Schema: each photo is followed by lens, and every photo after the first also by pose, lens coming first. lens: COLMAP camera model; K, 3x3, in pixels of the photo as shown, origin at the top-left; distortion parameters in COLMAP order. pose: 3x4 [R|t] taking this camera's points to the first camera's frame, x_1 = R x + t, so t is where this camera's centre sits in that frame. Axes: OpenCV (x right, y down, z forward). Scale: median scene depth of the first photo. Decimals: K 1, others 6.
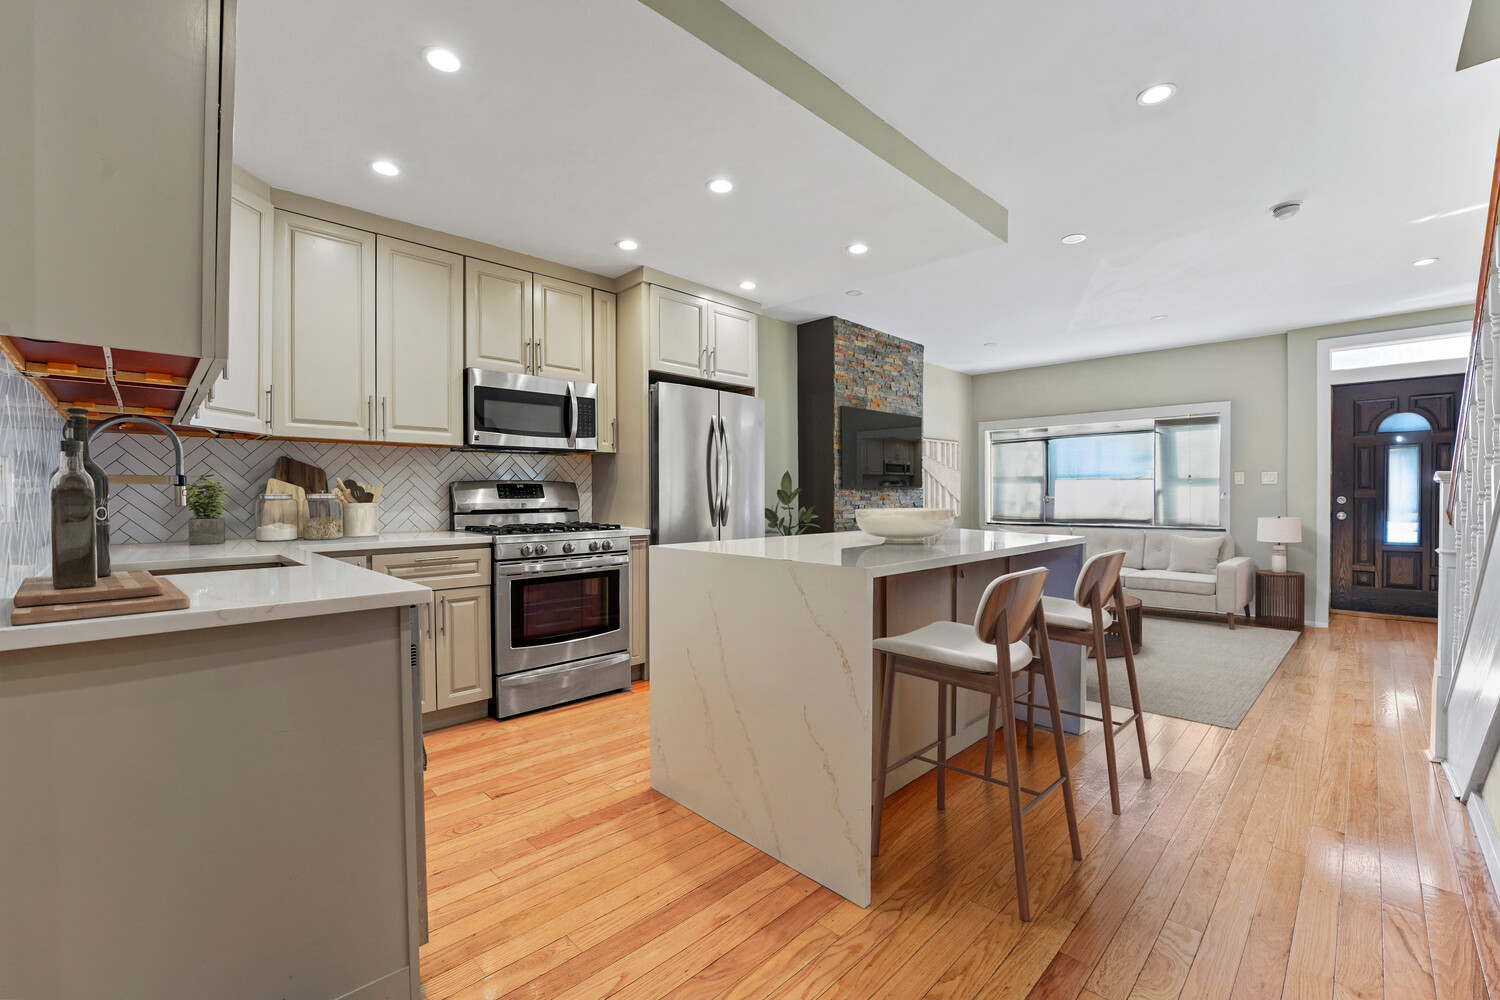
lens RADIAL K [[613.9, 0, 757.7], [0, 613.9, 499.2], [0, 0, 1]] dist [-0.021598, 0.000039]
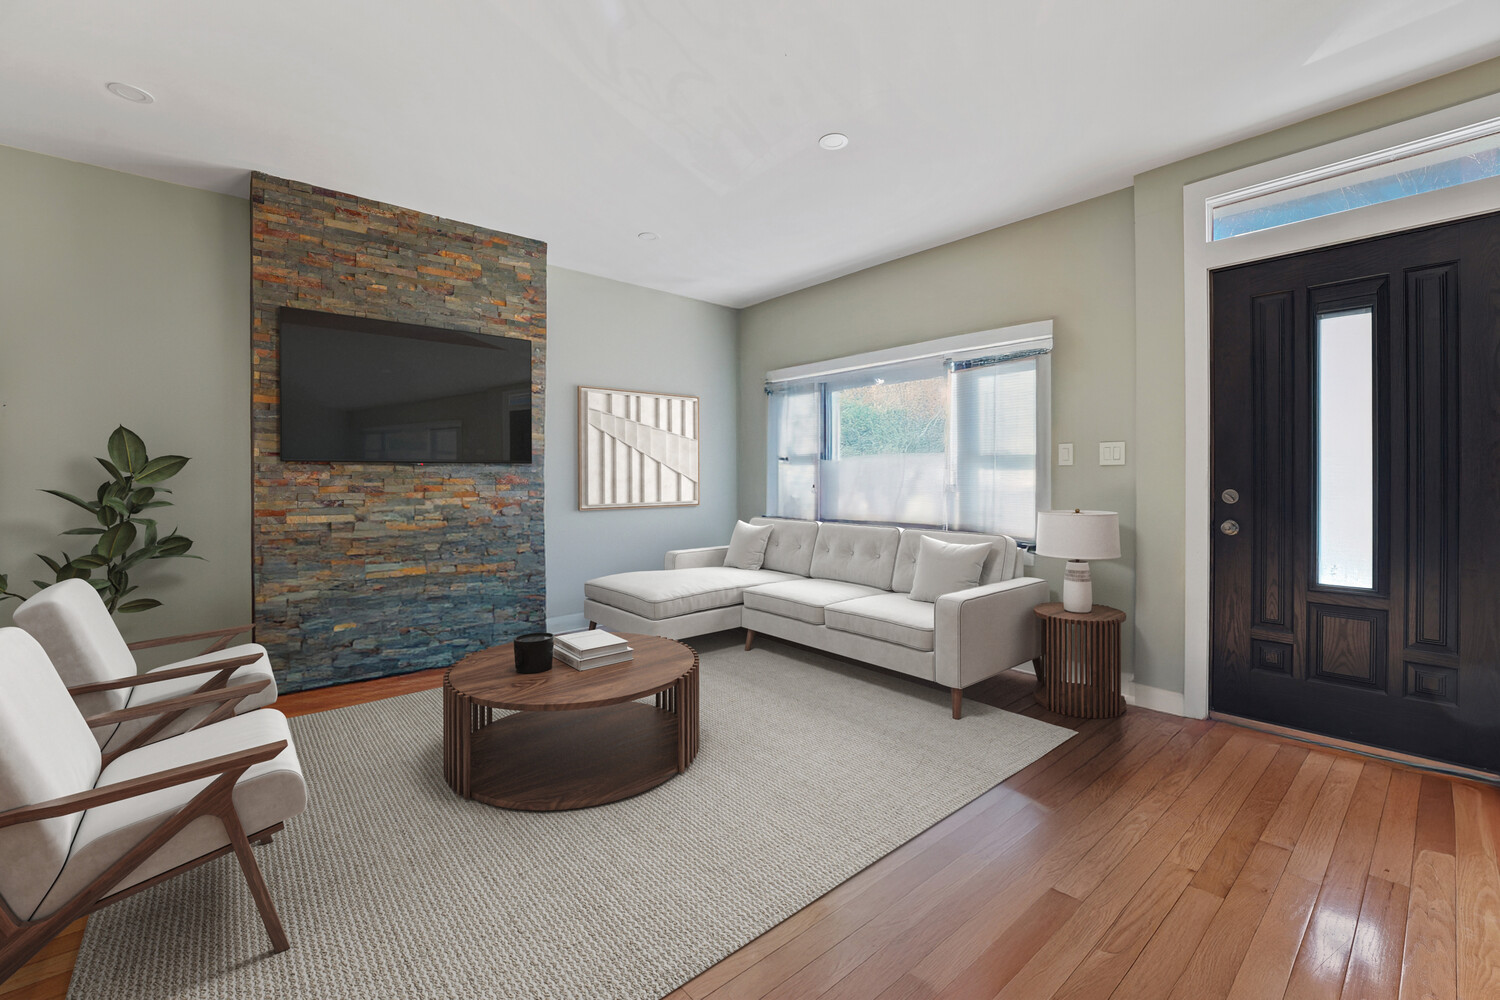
lens RADIAL K [[613.9, 0, 756.6], [0, 613.9, 477.0], [0, 0, 1]] dist [-0.021598, 0.000039]
pose [[0.996847, 0.001986, -0.079323, 0.599213], [-0.002645, 0.999963, -0.008206, -0.009346], [0.079303, 0.008390, 0.996815, 0.450368]]
